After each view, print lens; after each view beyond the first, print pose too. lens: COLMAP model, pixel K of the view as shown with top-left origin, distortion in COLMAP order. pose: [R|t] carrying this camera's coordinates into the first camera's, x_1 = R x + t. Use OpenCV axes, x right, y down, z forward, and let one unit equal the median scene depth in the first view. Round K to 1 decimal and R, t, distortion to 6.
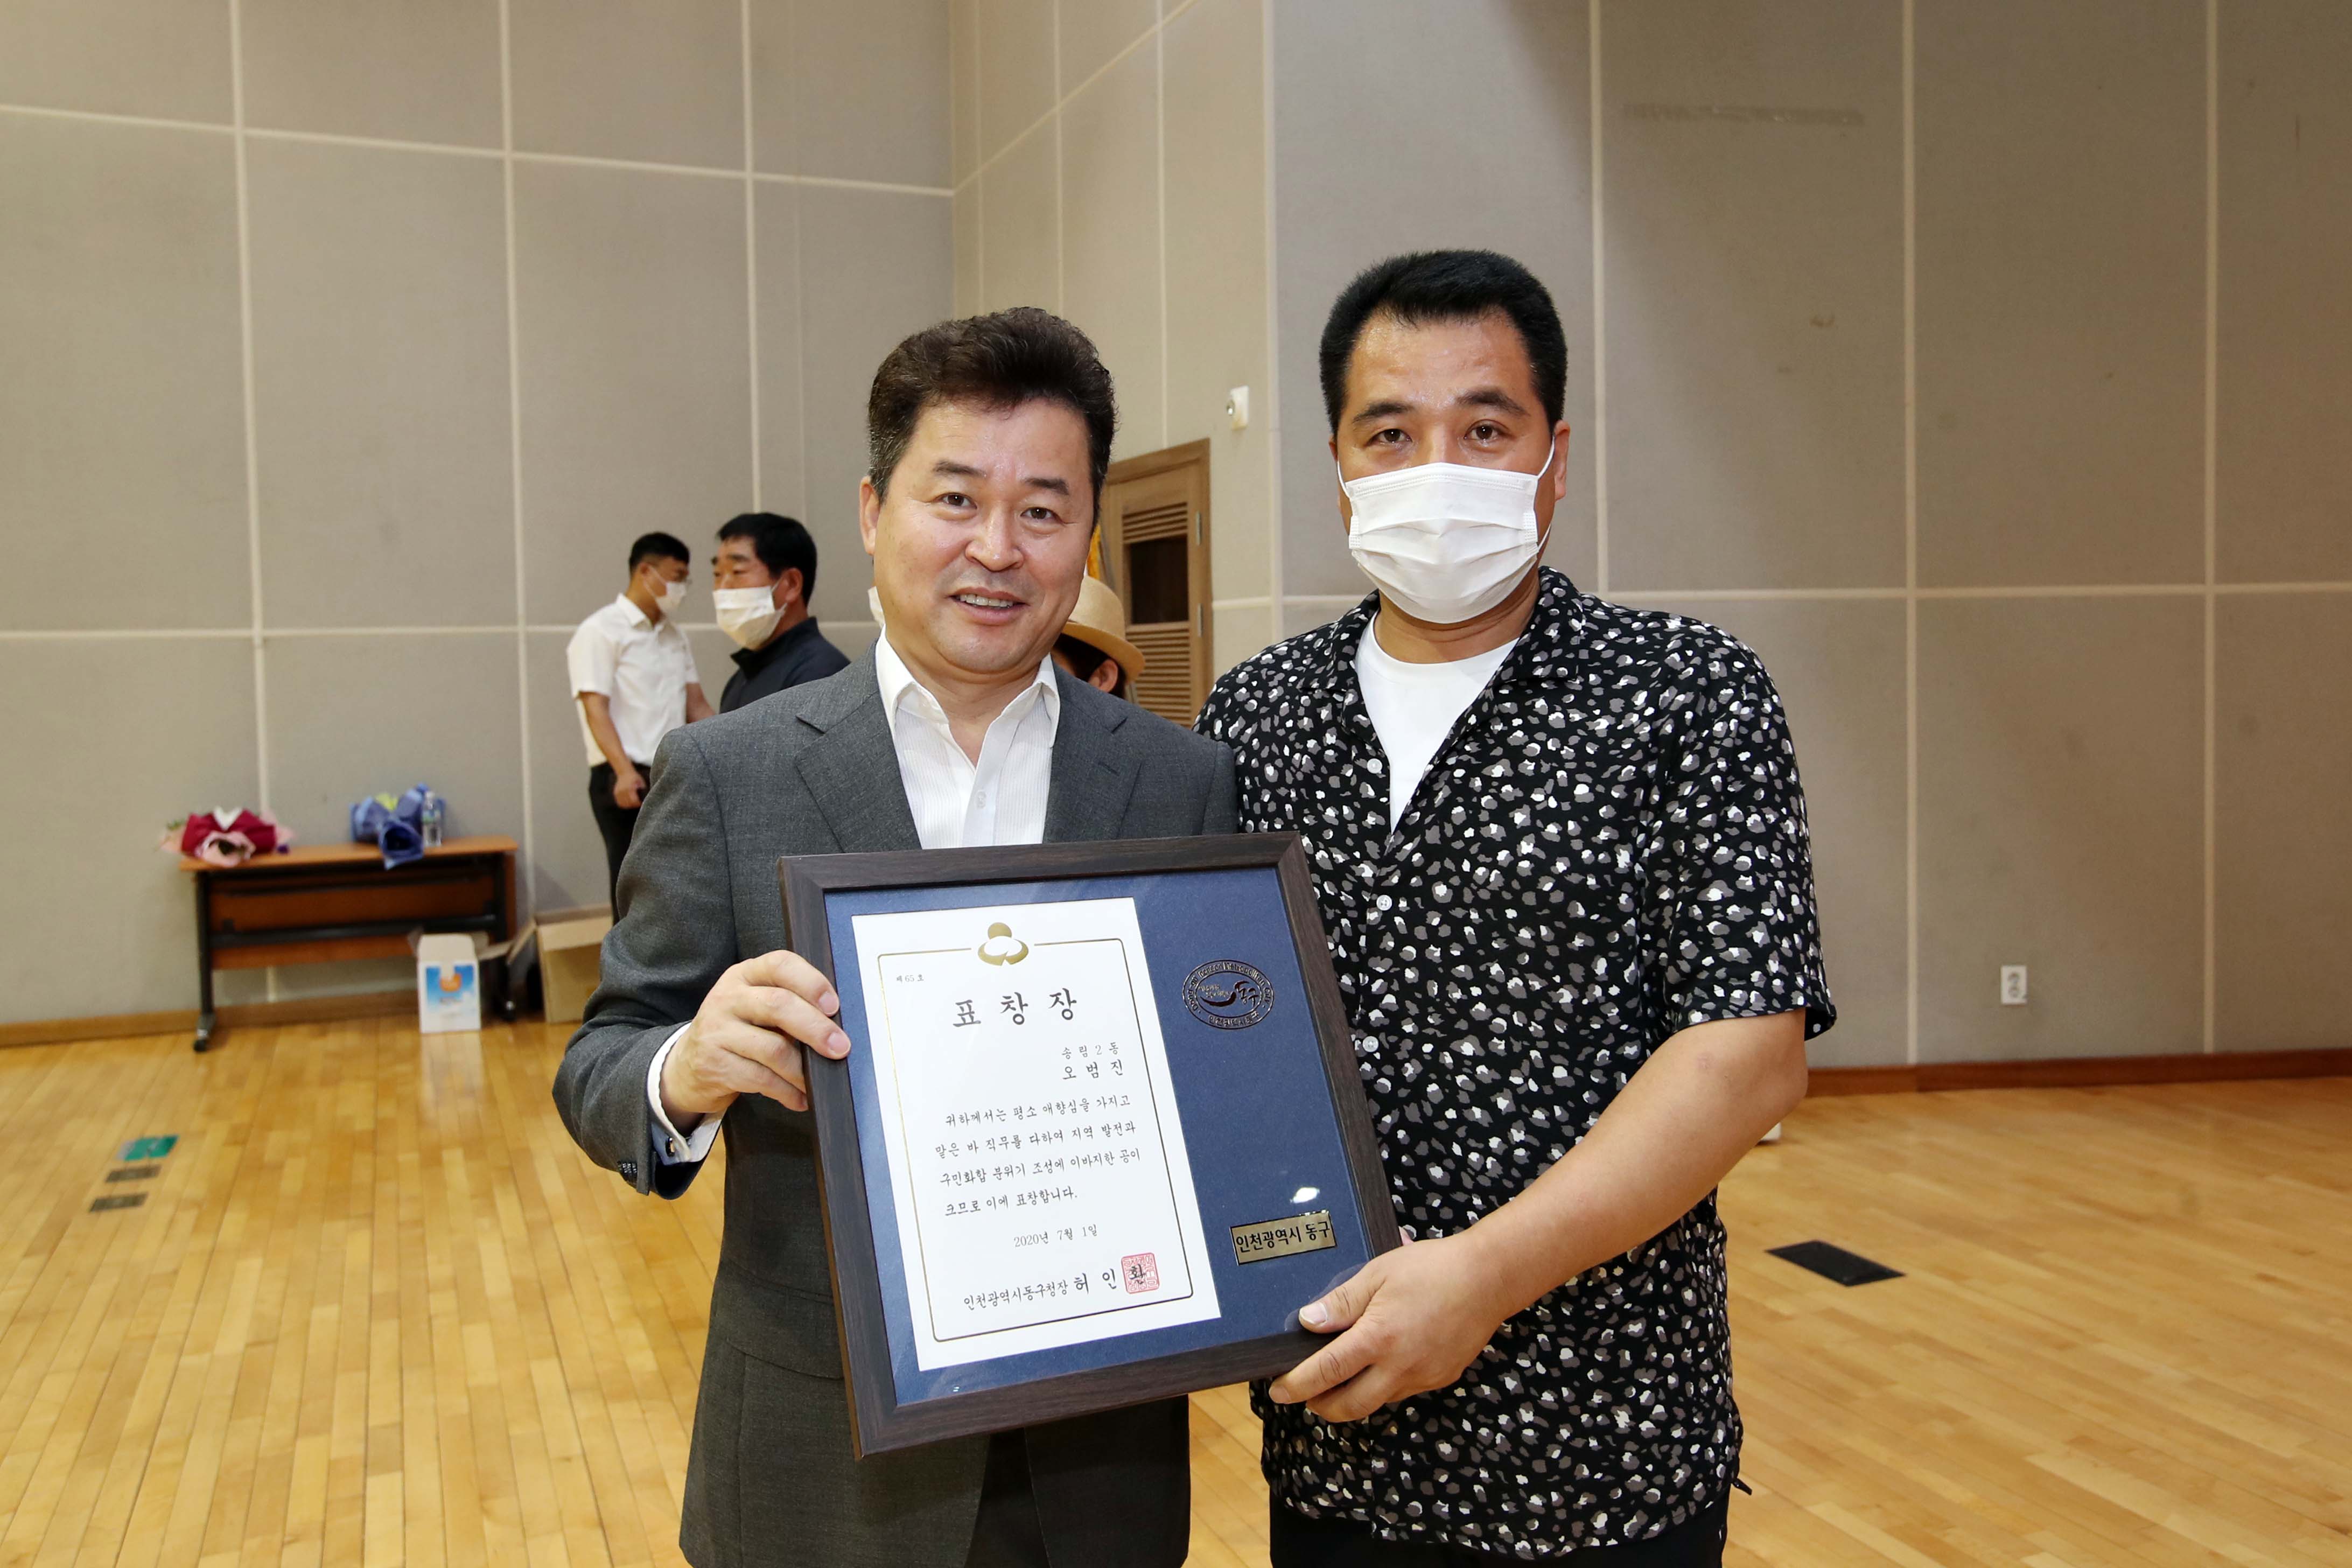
lens RADIAL K [[1785.8, 0, 1184.4], [0, 1785.8, 722.1], [0, 0, 1]] dist [-0.019910, 0.030438]
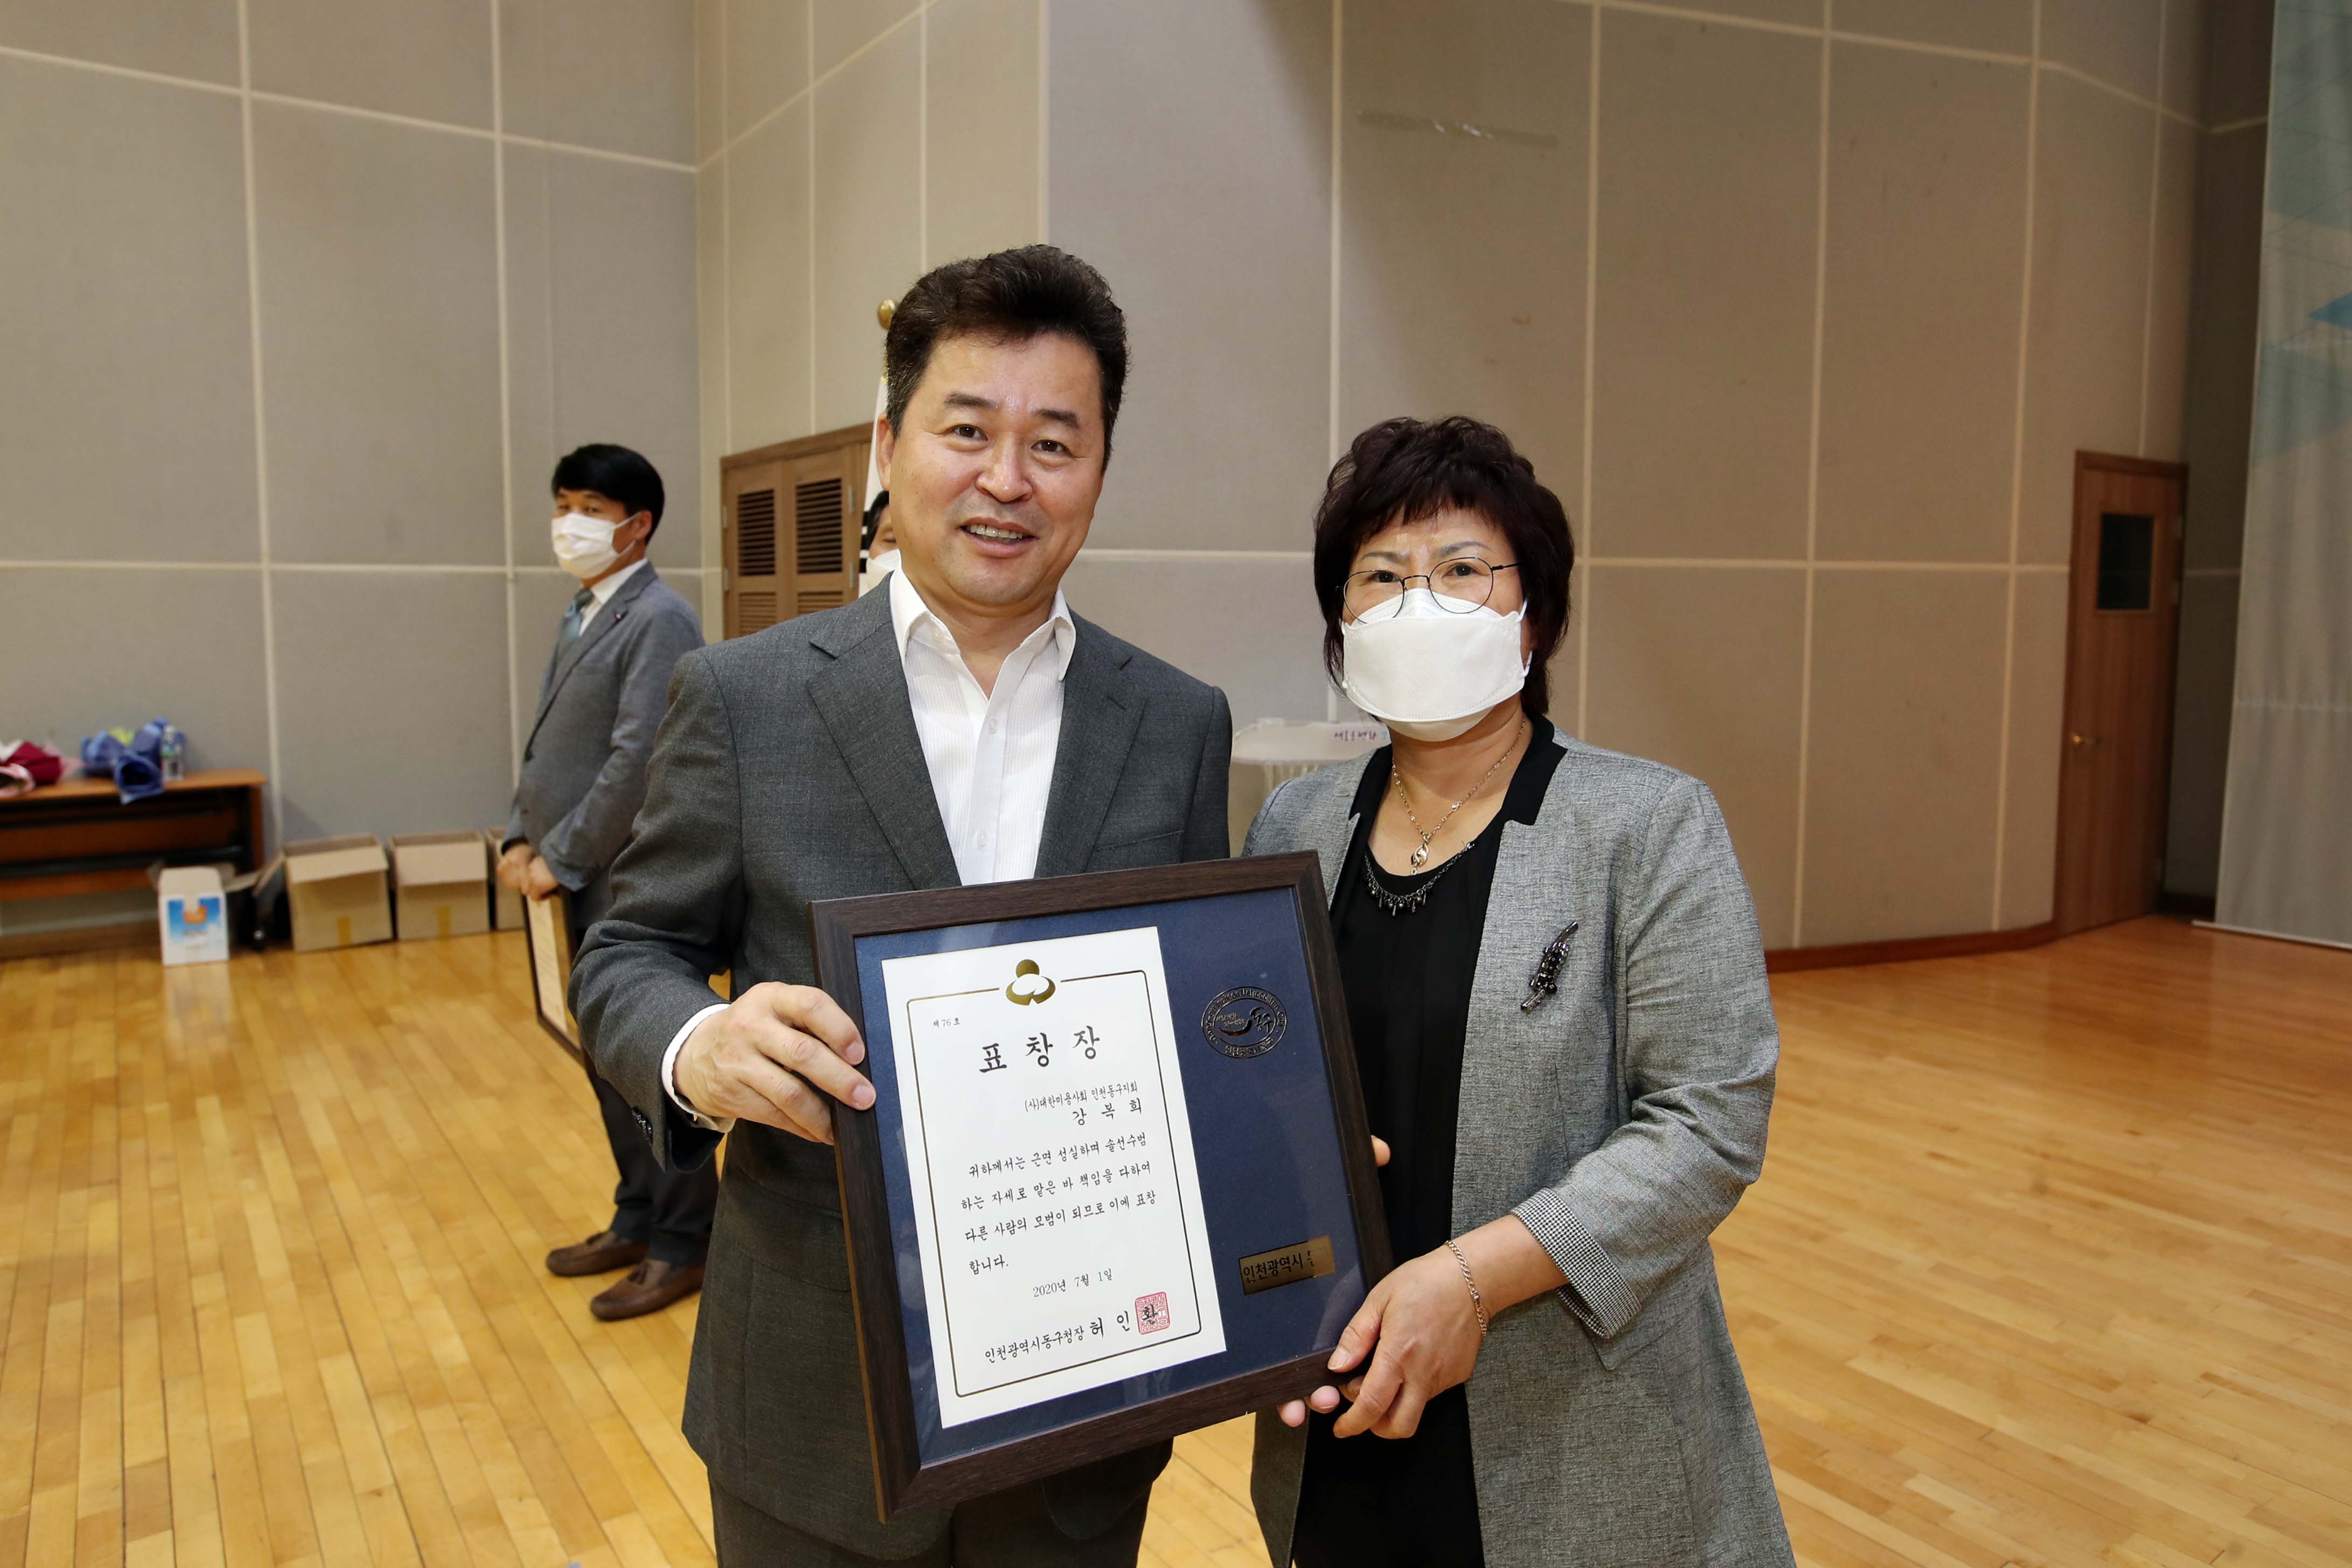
lens RADIAL K [[1411.7, 0, 1097.3], [0, 1411.7, 723.4], [0, 0, 1]] dist [-0.021110, 0.013018]
pose [[0.981576, 0.003894, 0.191031, -0.075657], [-0.011716, 0.999138, 0.039832, -0.000218], [-0.190711, -0.041336, 0.980776, 0.154220]]
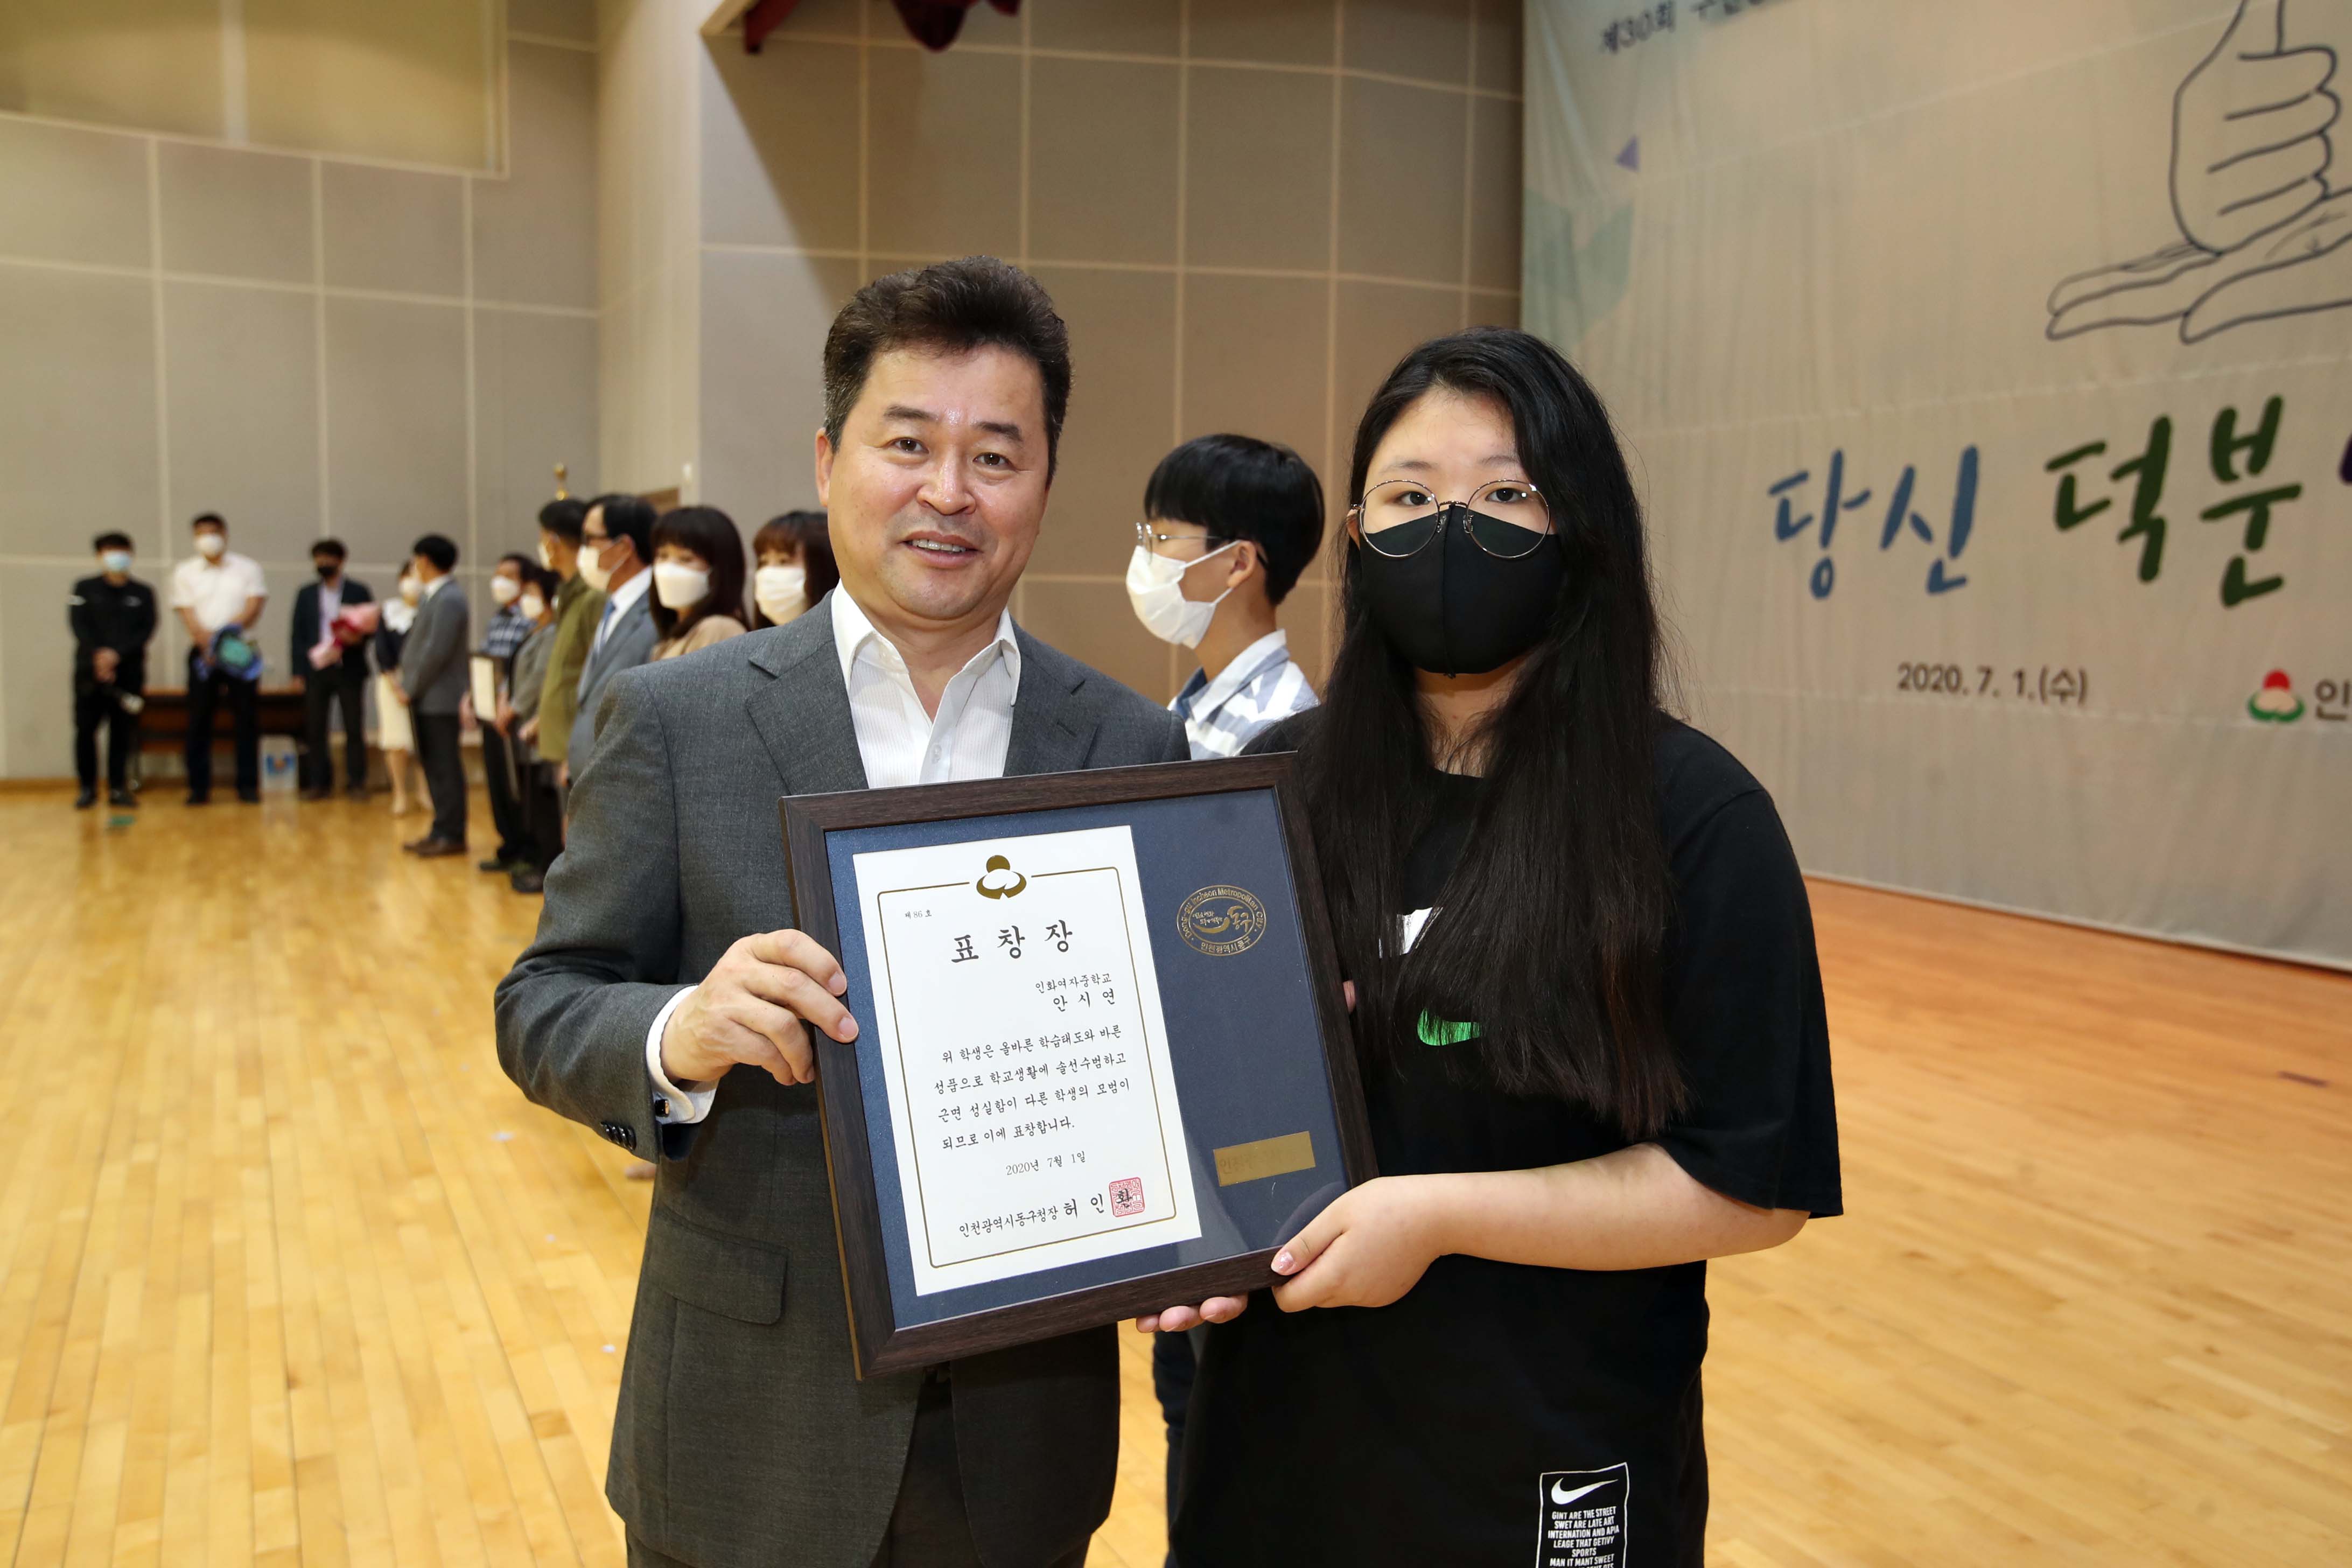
lens RADIAL K [[1941.5, 0, 1237.8], [0, 1941.5, 761.5], [0, 0, 1]] dist [-0.018841, 0.072750]
pose [[0.997548, 0.030204, 0.063128, 0.513988], [-0.032894, 0.998575, 0.042016, 0.035703], [-0.061769, -0.043989, 0.997121, -1.216735]]
